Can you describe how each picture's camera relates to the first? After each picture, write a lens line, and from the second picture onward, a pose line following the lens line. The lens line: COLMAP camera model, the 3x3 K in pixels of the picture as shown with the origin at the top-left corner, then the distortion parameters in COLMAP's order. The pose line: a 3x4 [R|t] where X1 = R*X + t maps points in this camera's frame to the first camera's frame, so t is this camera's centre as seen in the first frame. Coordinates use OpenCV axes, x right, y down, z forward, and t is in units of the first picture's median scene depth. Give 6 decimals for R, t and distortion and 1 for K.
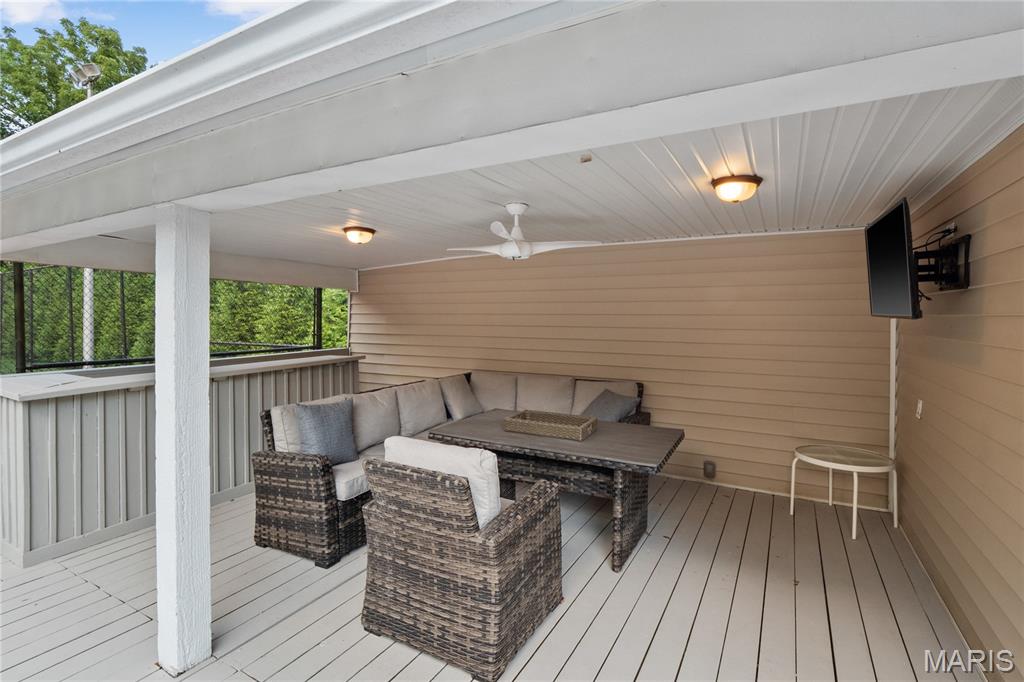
lens RADIAL K [[478.9, 0, 533.0], [0, 478.9, 318.7], [0, 0, 1]] dist [-0.007642, 0.000399]
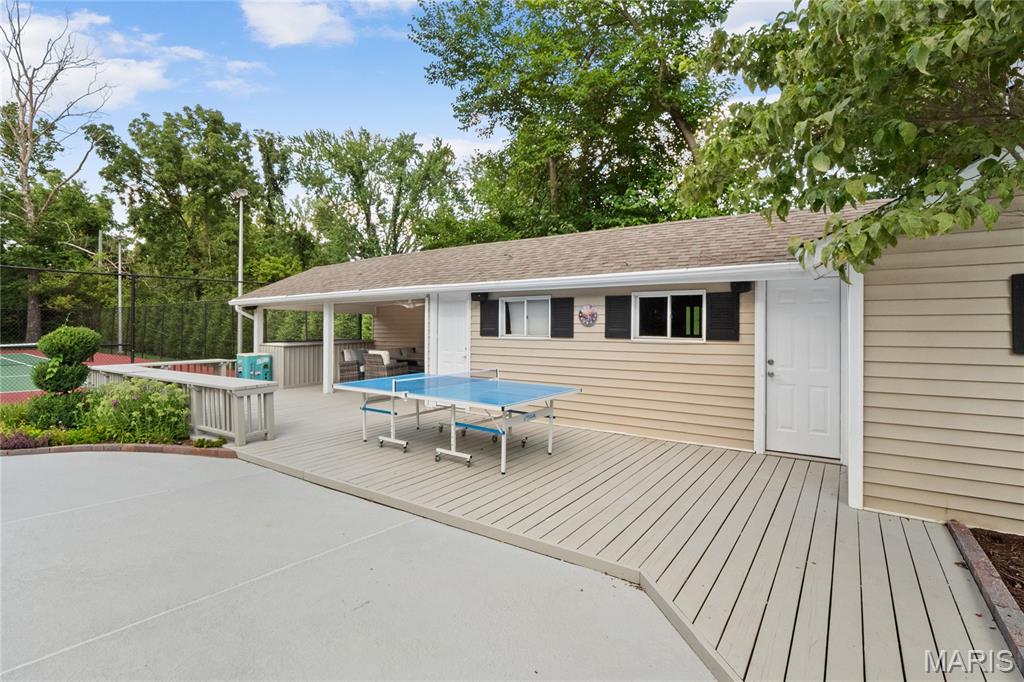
lens RADIAL K [[478.9, 0, 533.0], [0, 478.9, 318.7], [0, 0, 1]] dist [-0.007642, 0.000399]
pose [[0.995388, -0.004141, -0.095841, 0.109857], [0.001321, 0.999565, -0.029468, 0.005067], [0.095922, 0.029205, 0.994960, -0.221400]]
